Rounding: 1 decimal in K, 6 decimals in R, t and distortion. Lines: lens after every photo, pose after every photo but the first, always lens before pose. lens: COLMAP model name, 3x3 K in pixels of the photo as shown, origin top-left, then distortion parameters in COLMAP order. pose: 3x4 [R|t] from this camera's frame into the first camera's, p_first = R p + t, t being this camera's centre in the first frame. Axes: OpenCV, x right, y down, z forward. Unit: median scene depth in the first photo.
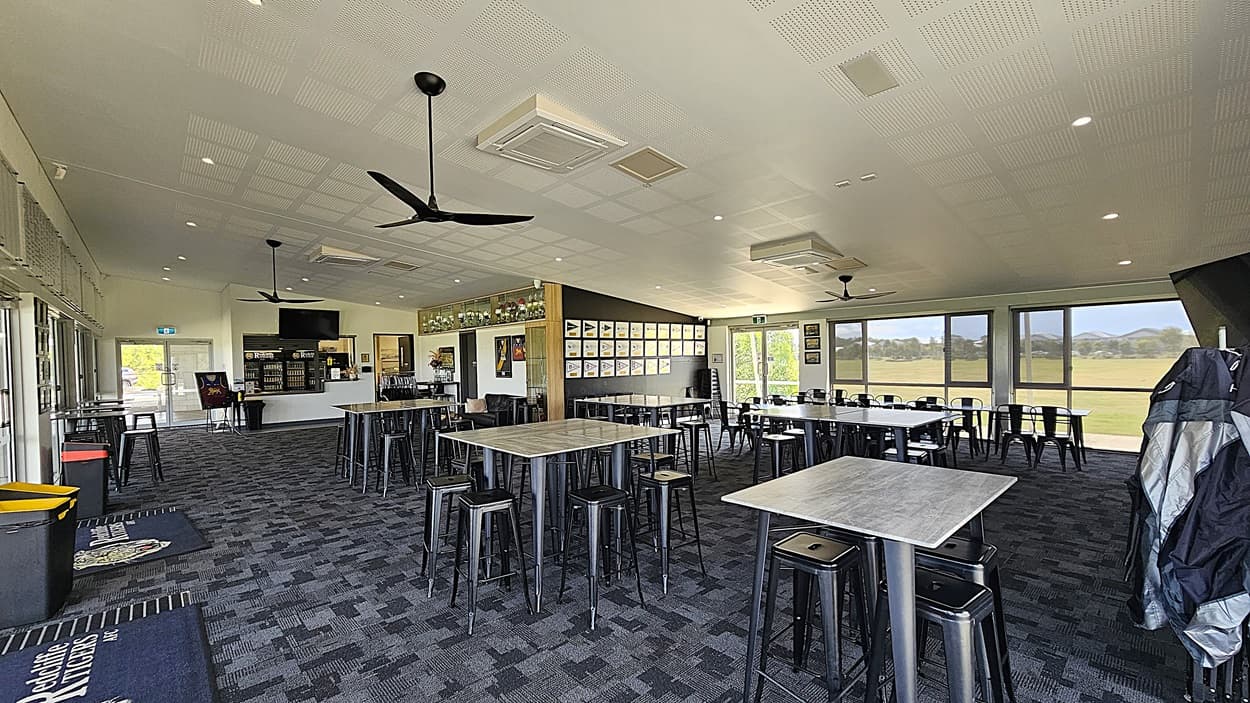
lens RADIAL K [[511.2, 0, 621.2], [0, 511.2, 364.6], [0, 0, 1]] dist [-0.011803, -0.000058]
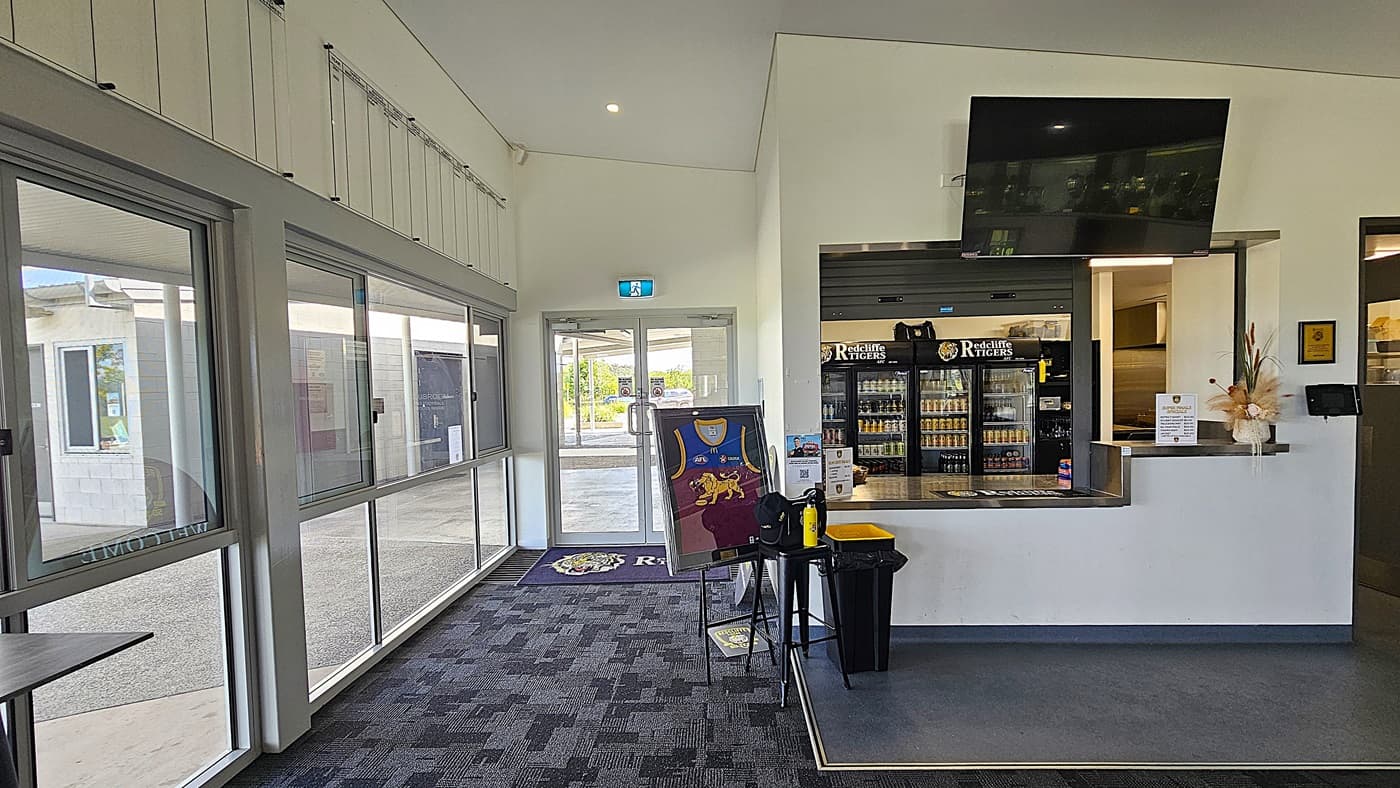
lens RADIAL K [[572.6, 0, 695.7], [0, 572.6, 408.7], [0, 0, 1]] dist [-0.011803, -0.000058]
pose [[0.705130, 0.026206, -0.708594, -0.586639], [0.001443, 0.999262, 0.038393, 0.004583], [0.709077, -0.028094, 0.704571, 0.759601]]
